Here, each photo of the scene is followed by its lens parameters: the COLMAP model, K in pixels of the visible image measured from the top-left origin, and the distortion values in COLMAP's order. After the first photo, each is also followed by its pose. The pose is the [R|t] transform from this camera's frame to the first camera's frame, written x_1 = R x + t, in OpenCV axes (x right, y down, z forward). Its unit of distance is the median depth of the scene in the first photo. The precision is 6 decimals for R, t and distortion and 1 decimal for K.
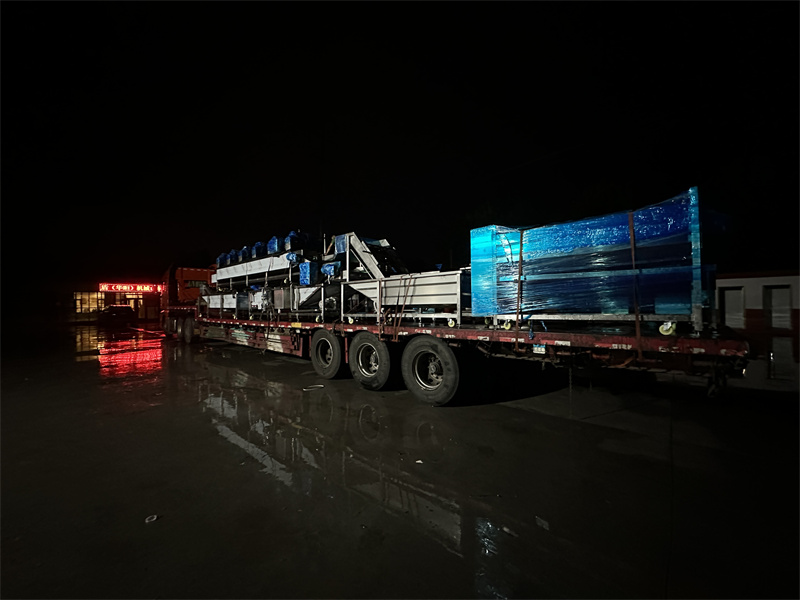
lens RADIAL K [[321.0, 0, 400.7], [0, 321.0, 299.3], [0, 0, 1]] dist [-0.021555, 0.000251]
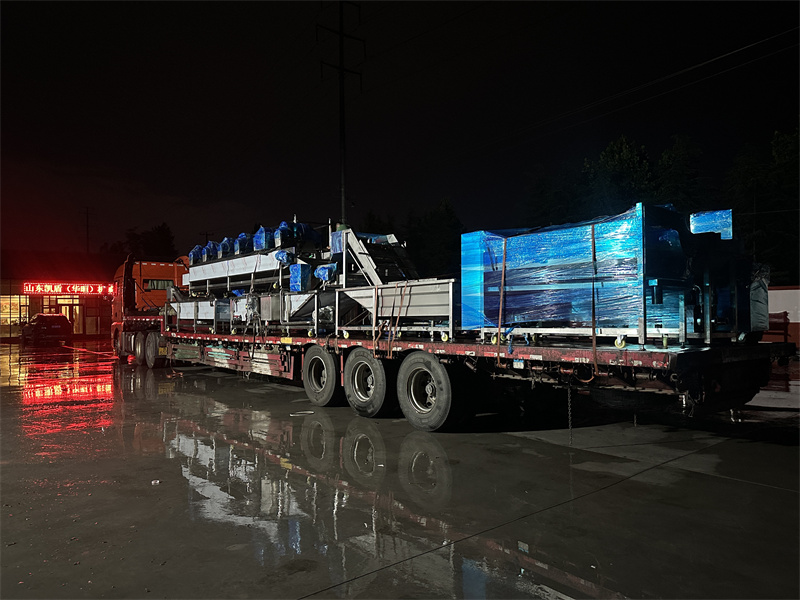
lens RADIAL K [[569.2, 0, 400.3], [0, 569.2, 299.7], [0, 0, 1]] dist [0.018005, -0.010037]
pose [[0.988108, 0.001344, -0.153757, 0.191355], [-0.002912, 0.999946, -0.009979, -0.009958], [0.153736, 0.010308, 0.988058, -0.403634]]
